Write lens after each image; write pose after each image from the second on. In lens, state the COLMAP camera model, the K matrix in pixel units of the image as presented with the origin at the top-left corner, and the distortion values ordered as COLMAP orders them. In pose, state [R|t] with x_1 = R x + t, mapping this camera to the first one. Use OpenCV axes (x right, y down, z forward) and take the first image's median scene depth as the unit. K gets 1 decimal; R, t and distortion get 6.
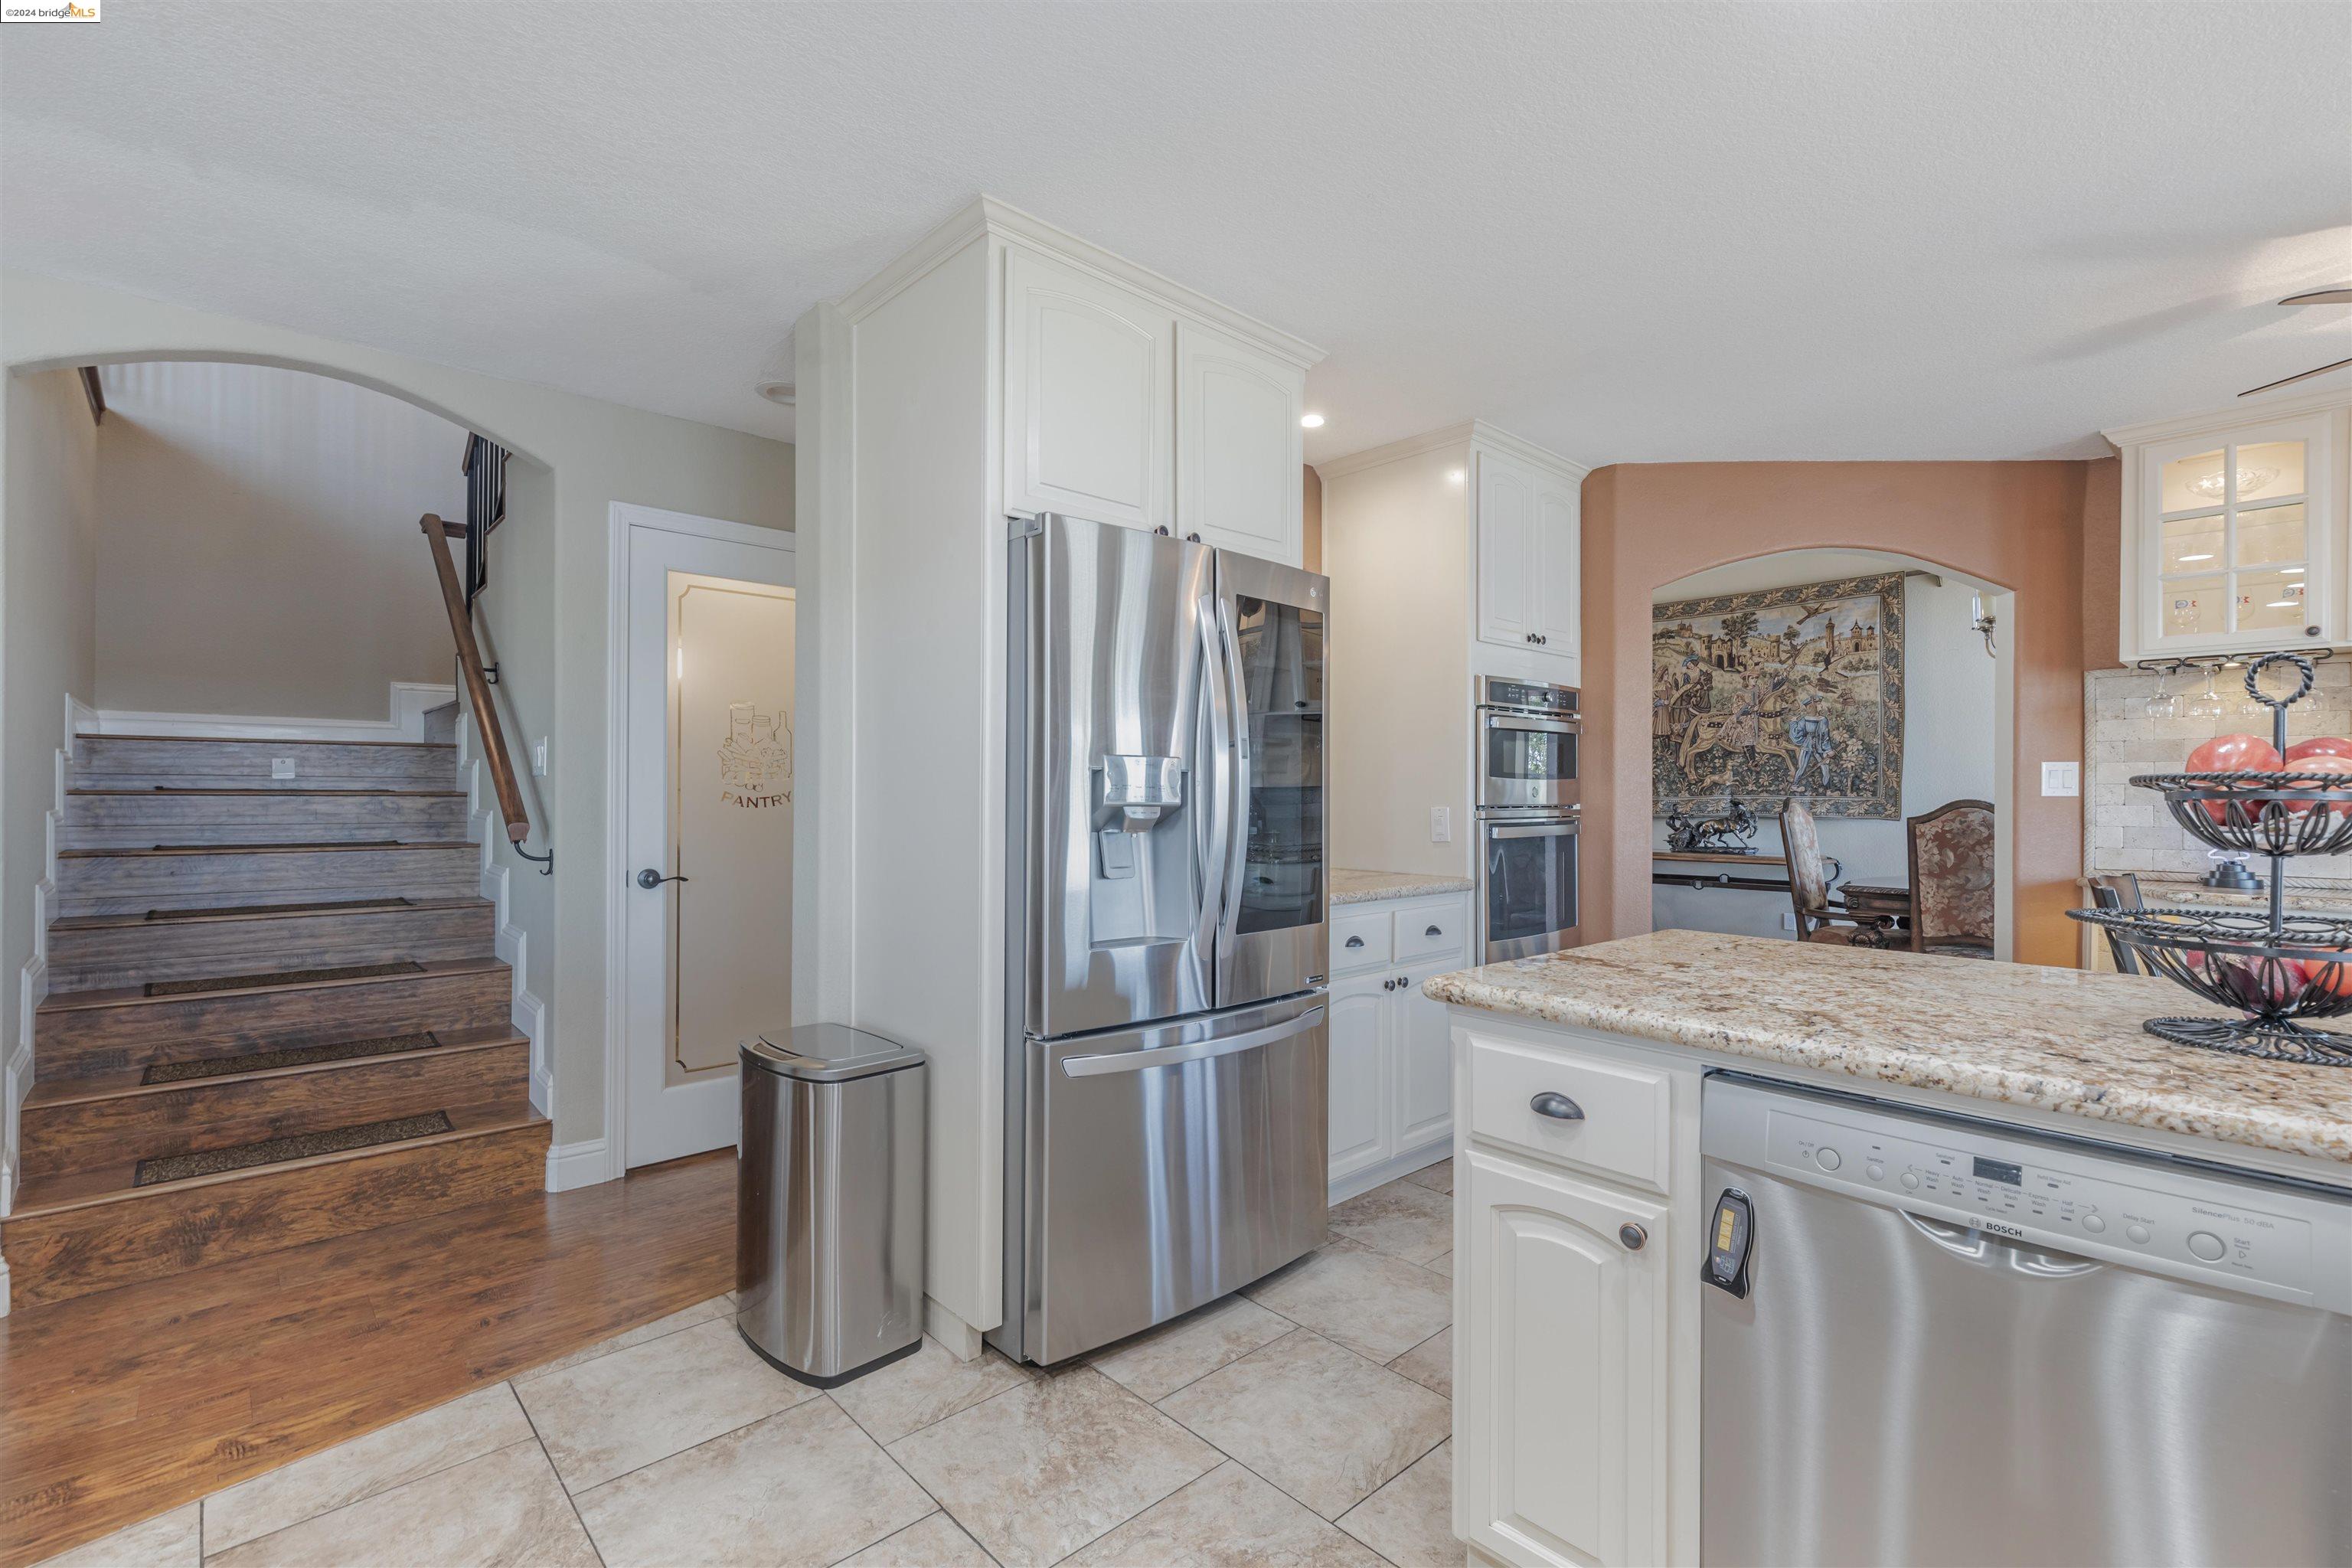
lens RADIAL K [[1054.4, 0, 1172.8], [0, 1054.4, 791.3], [0, 0, 1]] dist [0.006459, -0.000835]
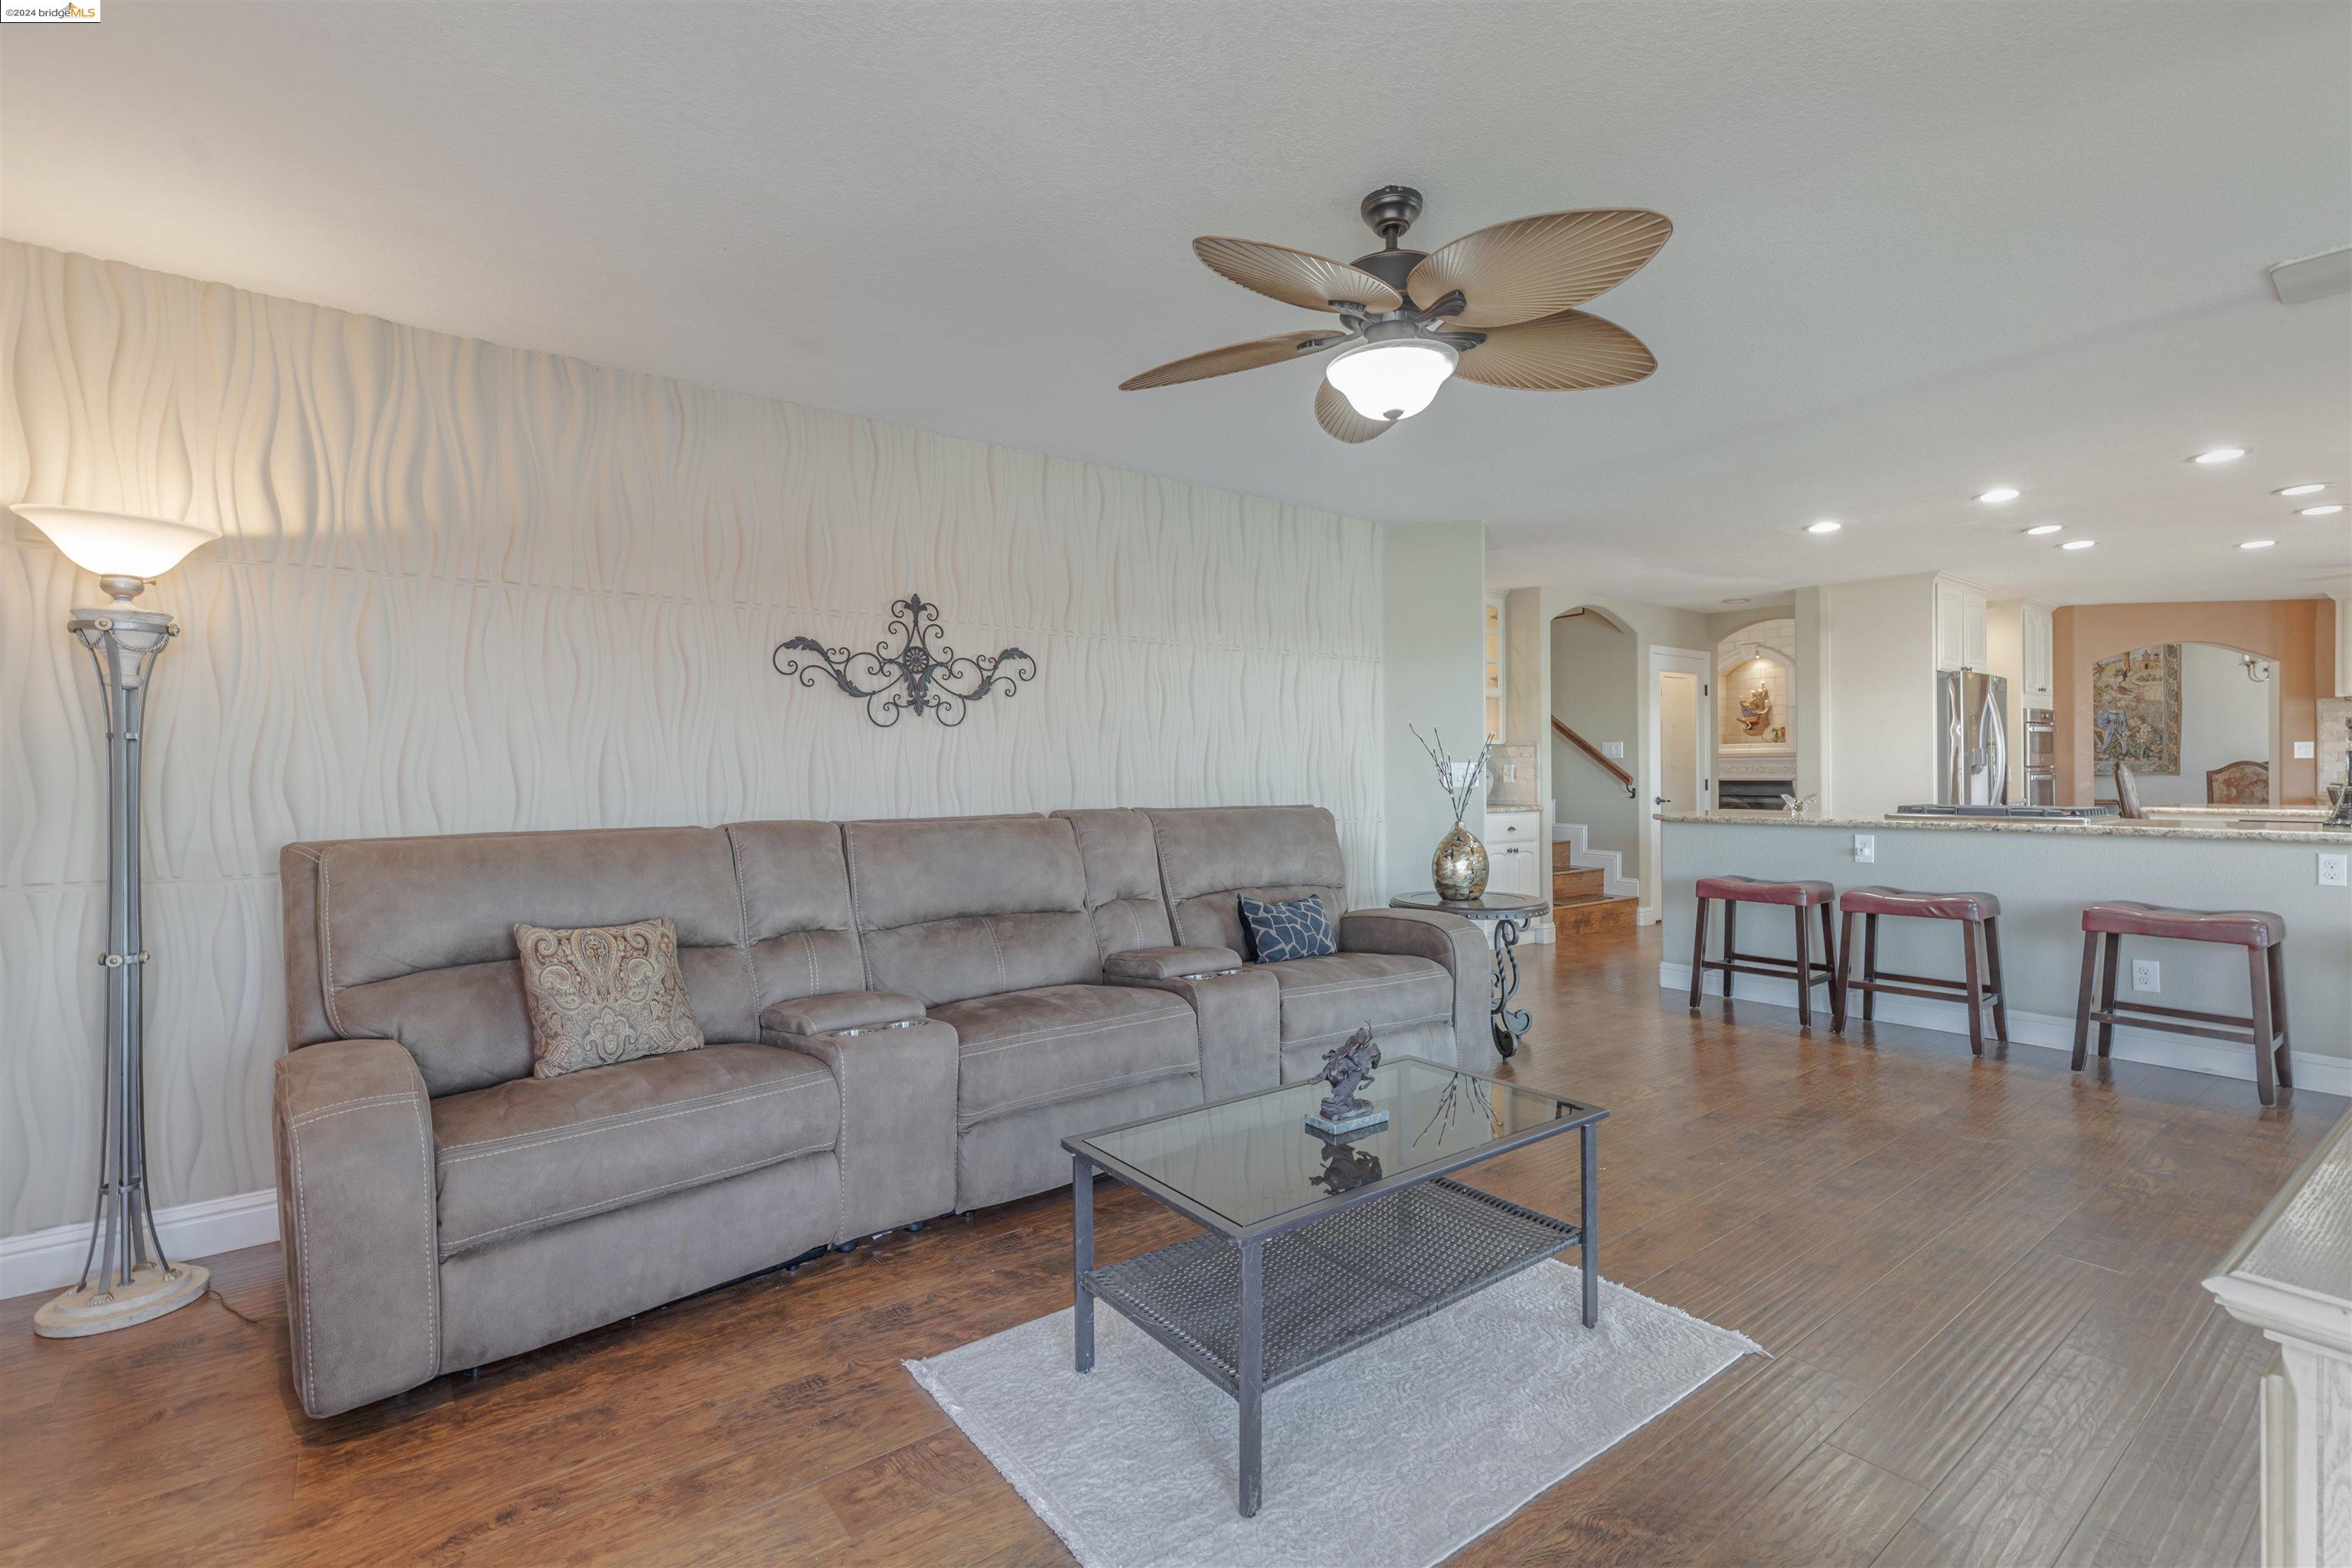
lens RADIAL K [[1054.4, 0, 1184.3], [0, 1054.4, 773.2], [0, 0, 1]] dist [0.006459, -0.000835]
pose [[0.996107, -0.012336, -0.087280, -0.933721], [0.012649, 0.999915, 0.003040, 0.000058], [0.087235, -0.004133, 0.996179, -1.011564]]
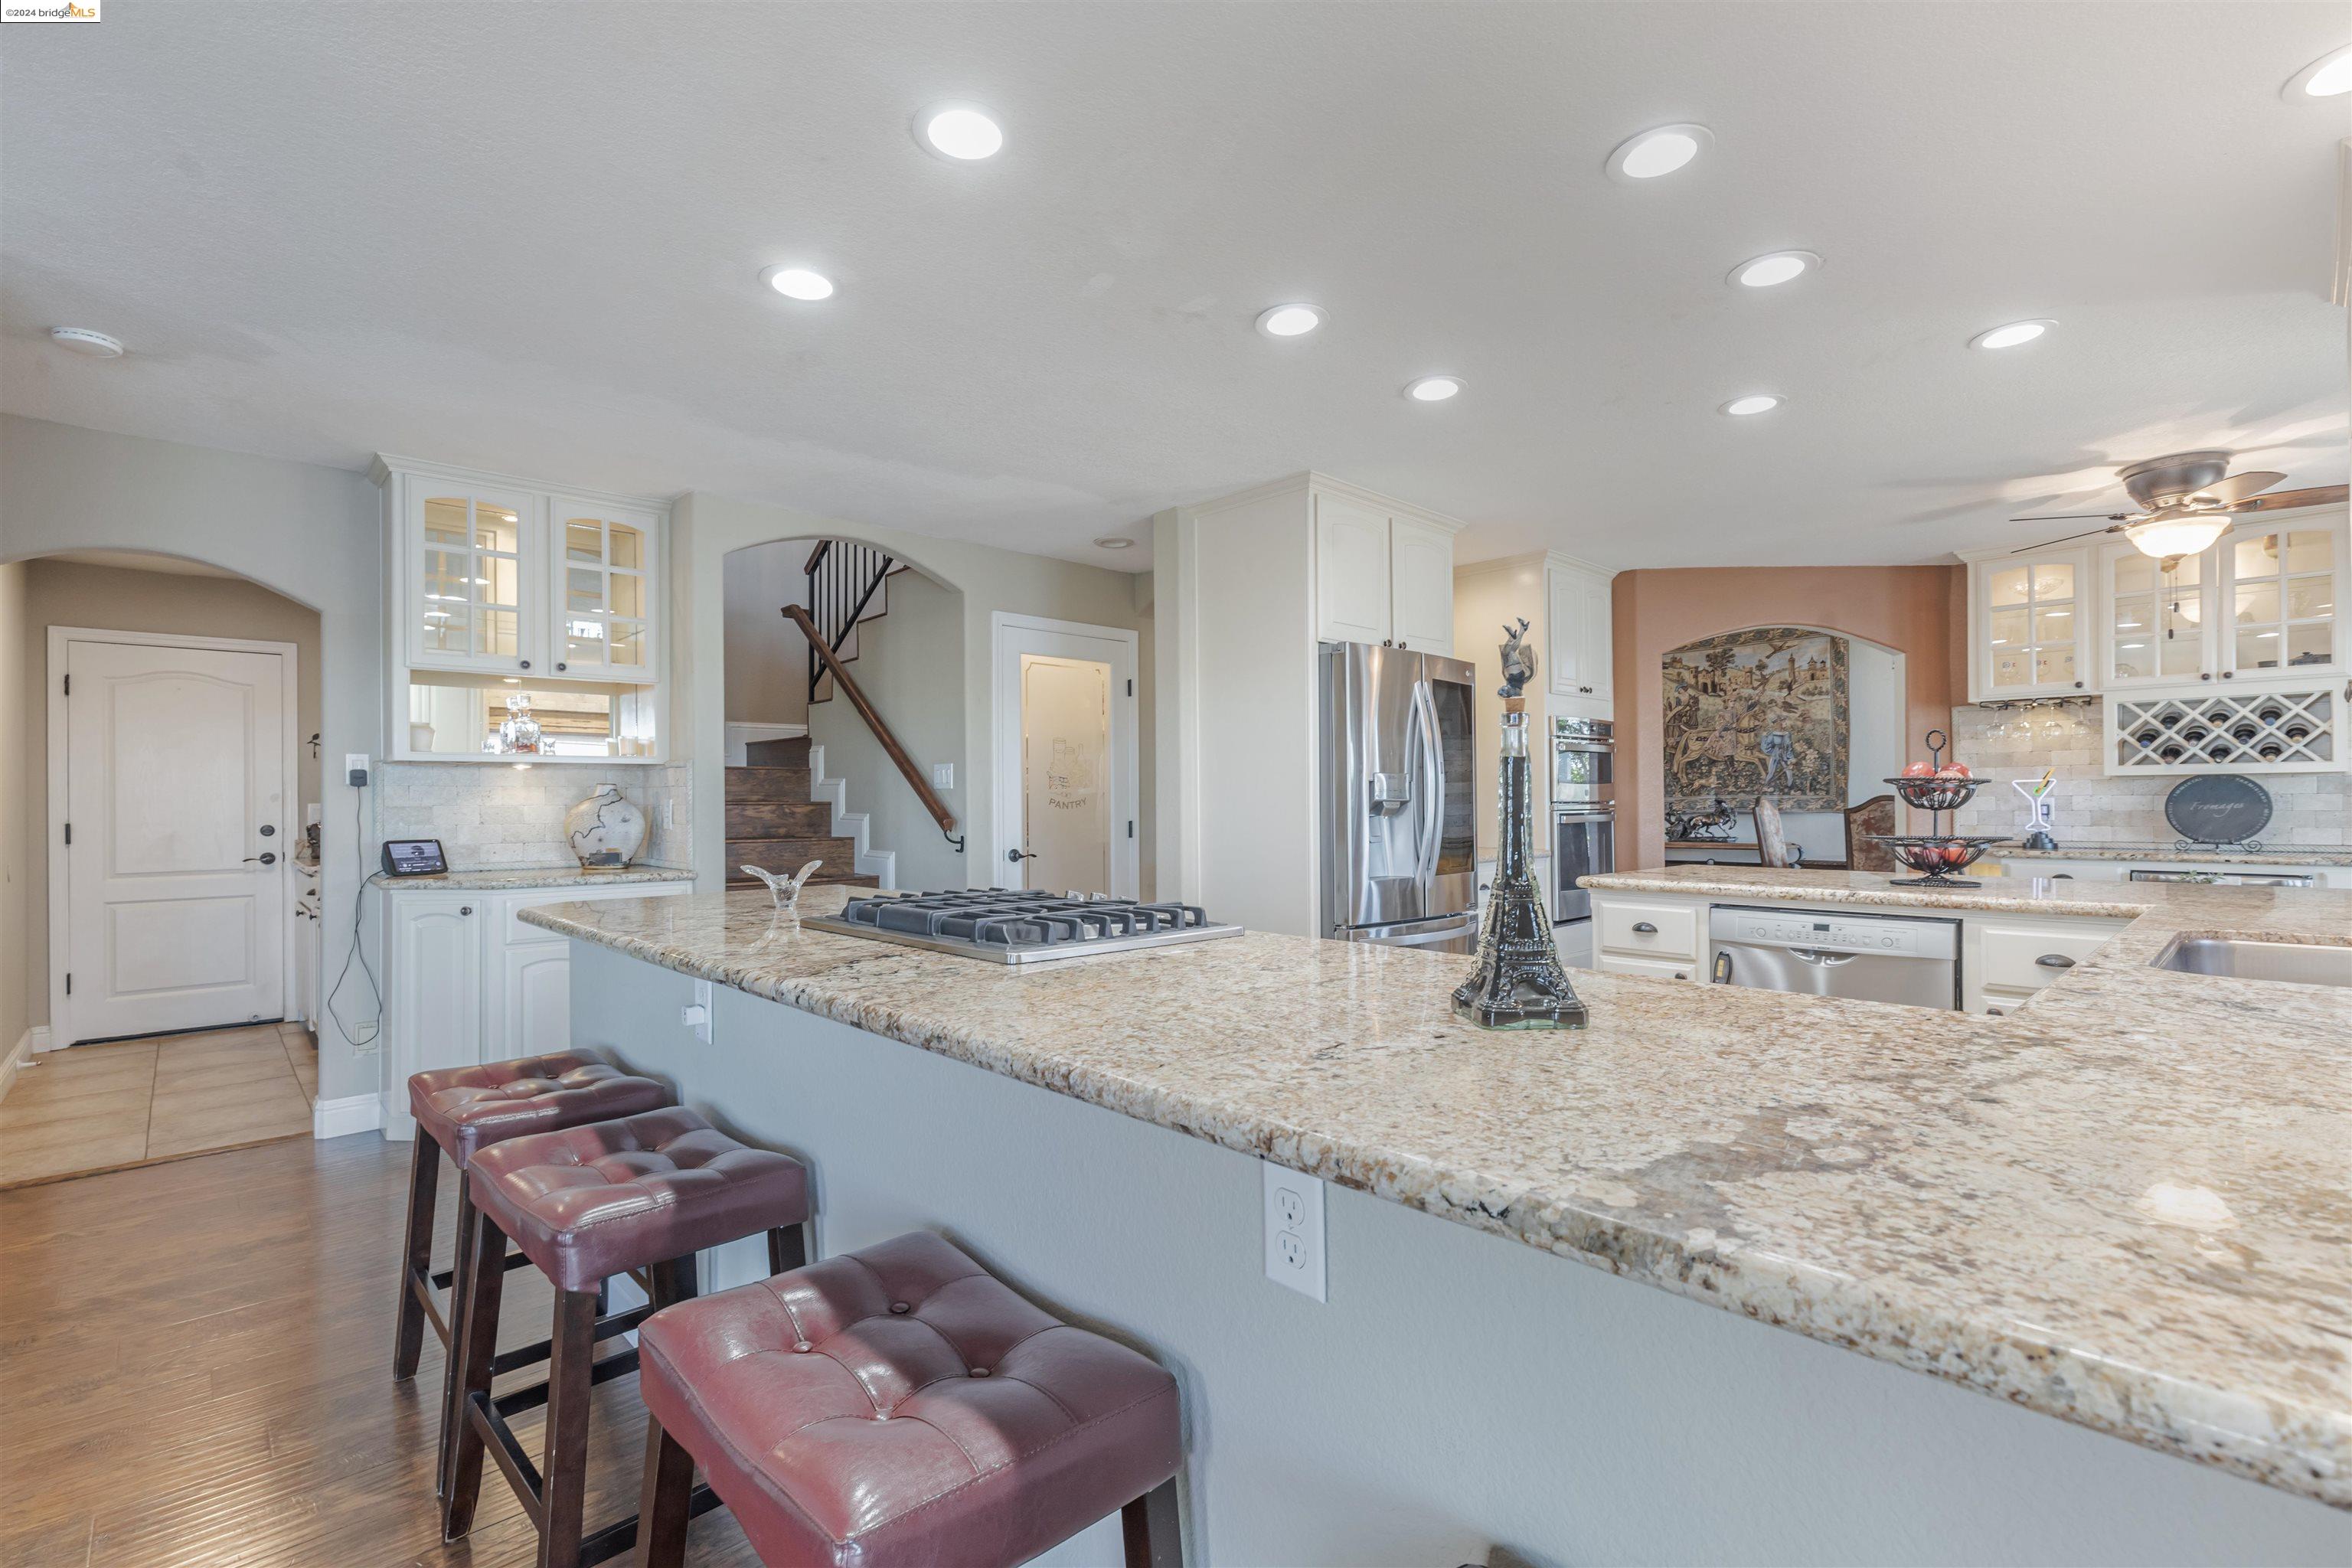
lens RADIAL K [[1054.4, 0, 1174.0], [0, 1054.4, 796.3], [0, 0, 1]] dist [0.006459, -0.000835]
pose [[0.999828, -0.011929, 0.014227, -0.197238], [0.011994, 0.999918, -0.004557, 0.004400], [-0.014172, 0.004727, 0.999888, -0.365173]]
